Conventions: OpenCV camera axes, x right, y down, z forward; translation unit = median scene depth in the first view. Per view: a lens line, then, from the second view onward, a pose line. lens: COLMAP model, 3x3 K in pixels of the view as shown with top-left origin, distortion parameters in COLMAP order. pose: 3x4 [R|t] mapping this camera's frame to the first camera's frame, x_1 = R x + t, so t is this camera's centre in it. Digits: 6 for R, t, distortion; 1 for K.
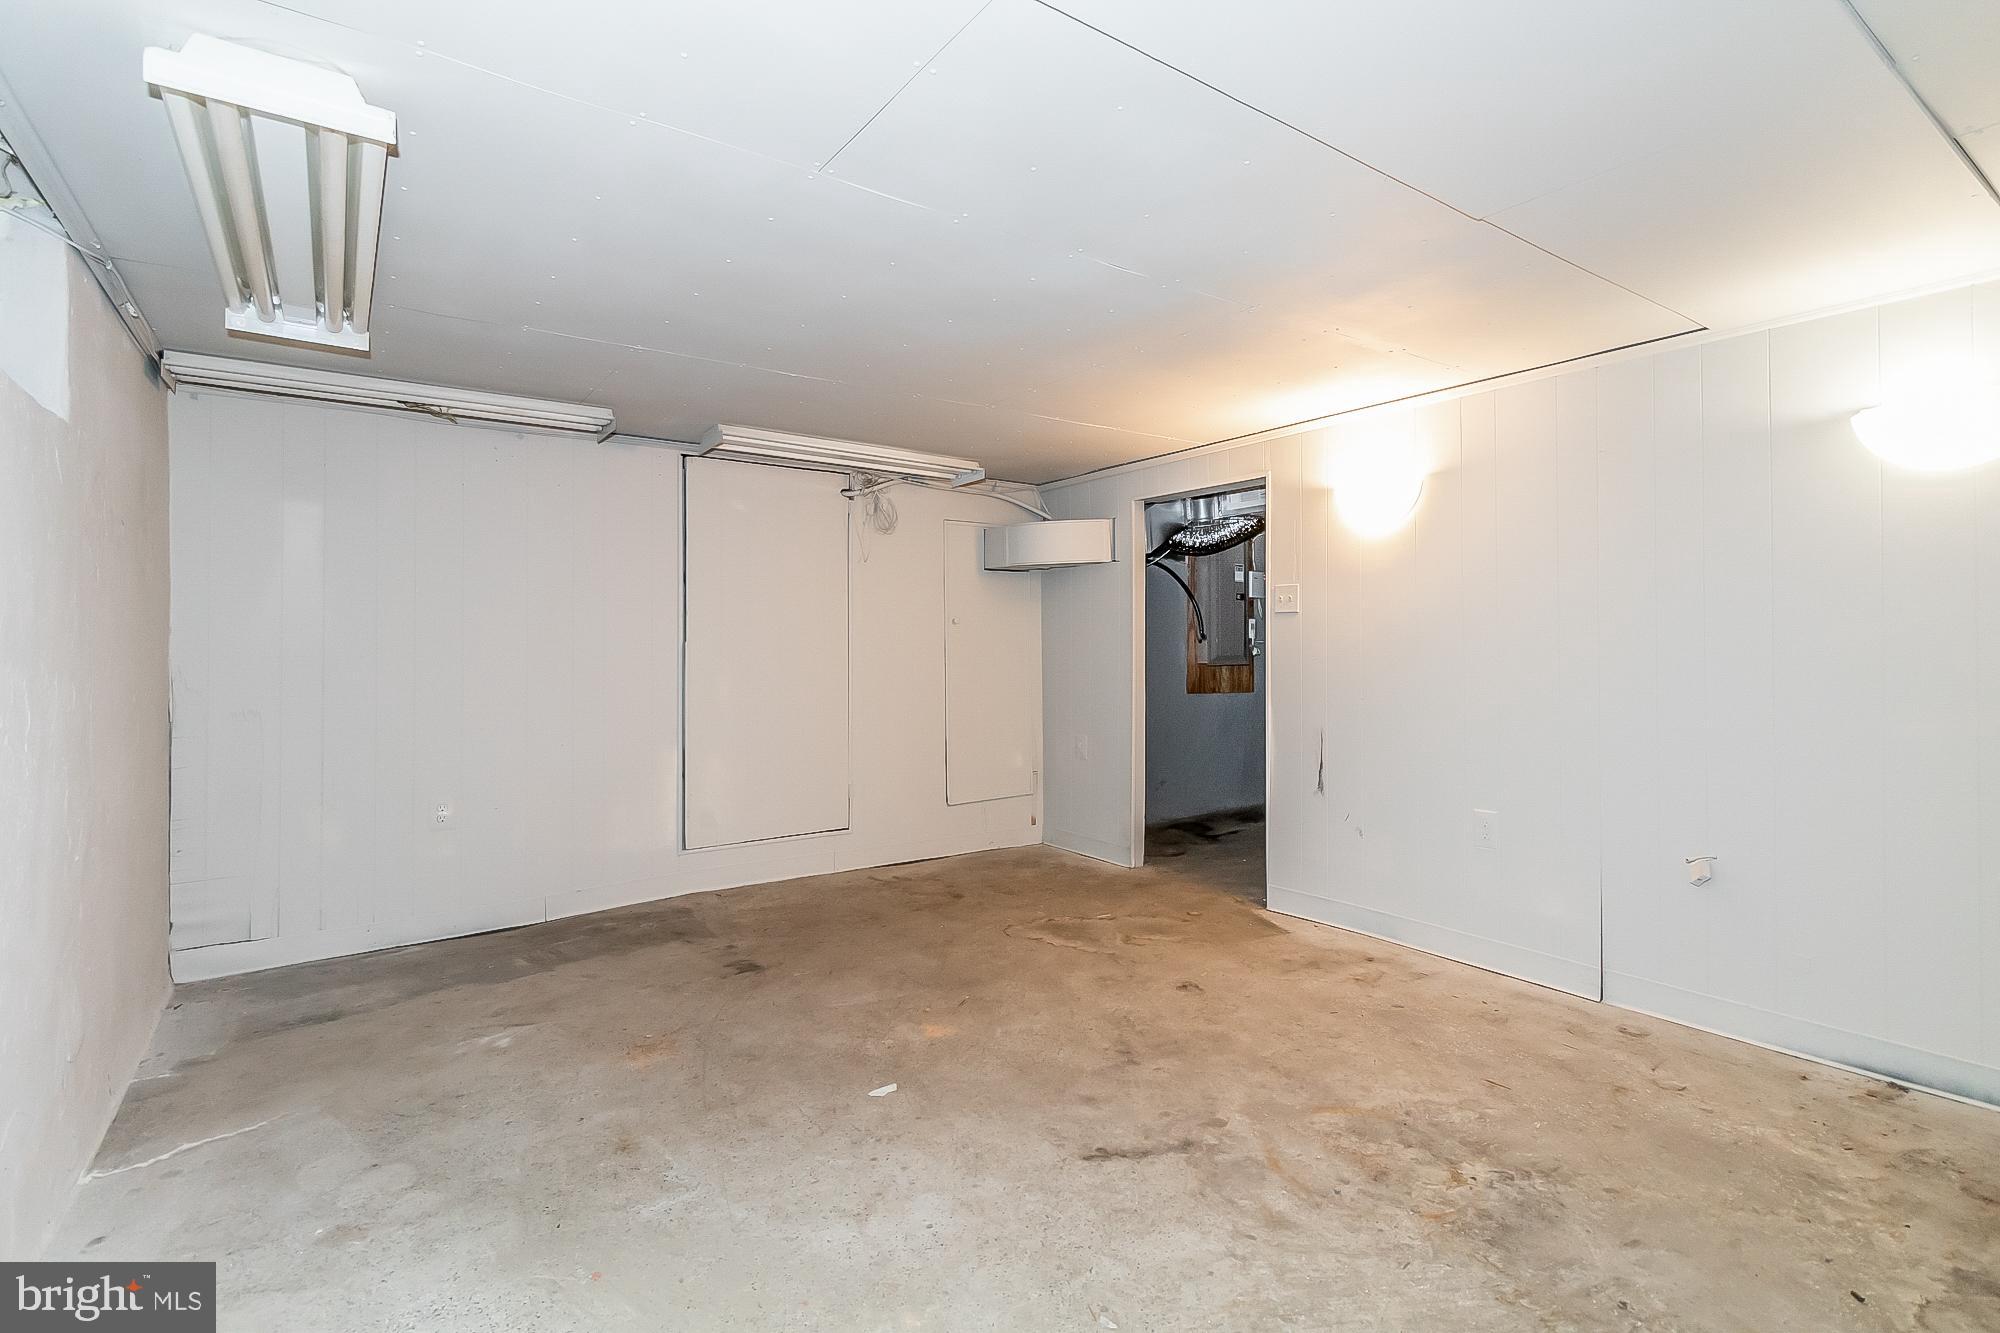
lens RADIAL K [[943.4, 0, 999.3], [0, 943.4, 652.0], [0, 0, 1]] dist [-0.005286, -0.000426]
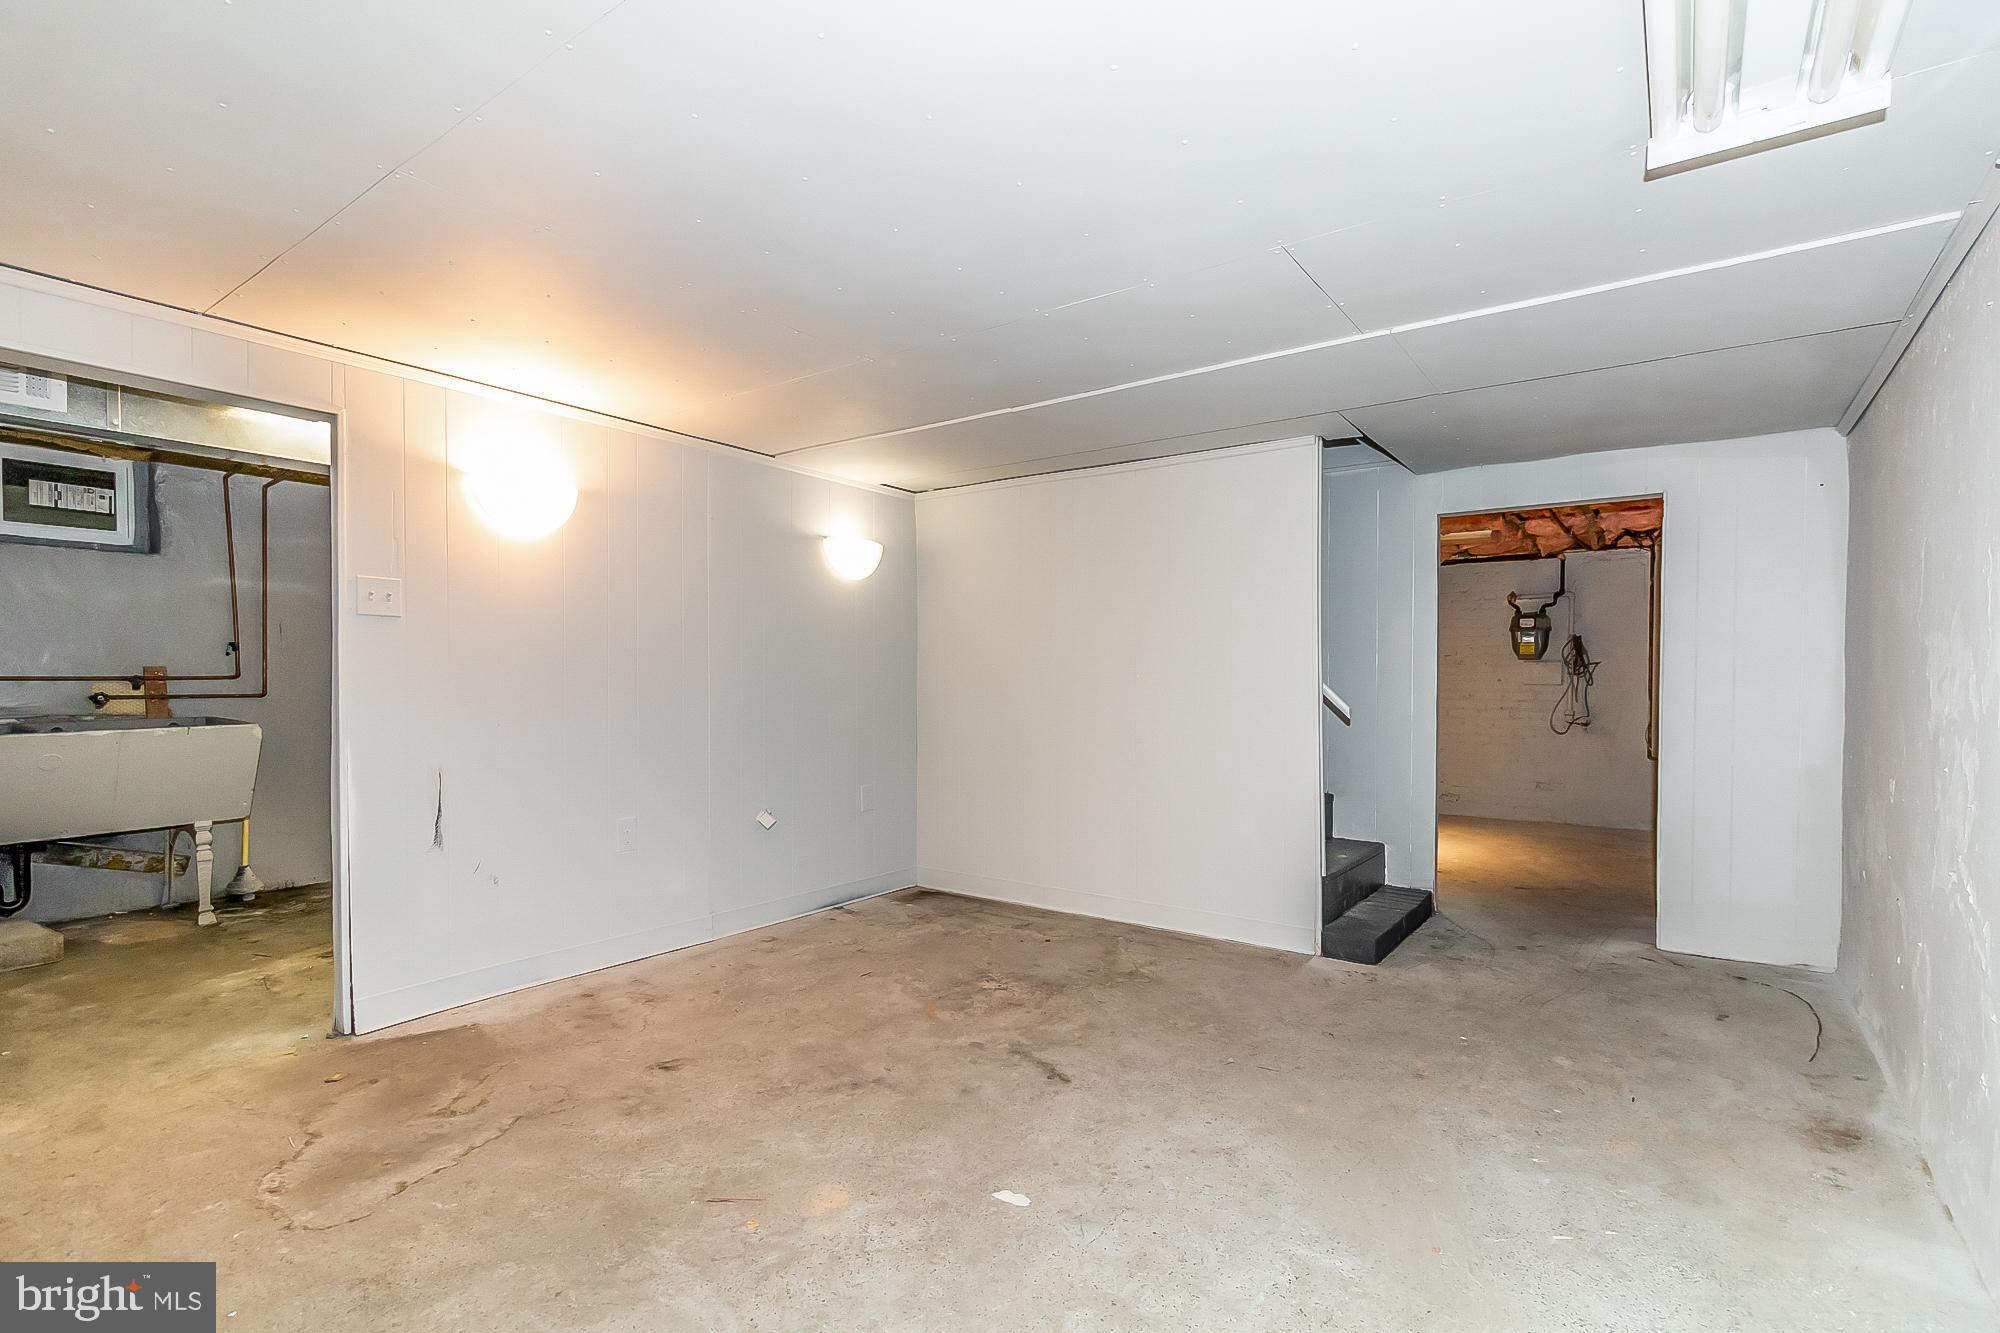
lens RADIAL K [[943.4, 0, 1000.2], [0, 943.4, 681.3], [0, 0, 1]] dist [-0.005286, -0.000426]
pose [[-0.320165, -0.000717, 0.947361, -0.837611], [0.004551, 0.999987, 0.002295, 0.010950], [-0.947351, 0.005046, -0.320158, 1.184221]]
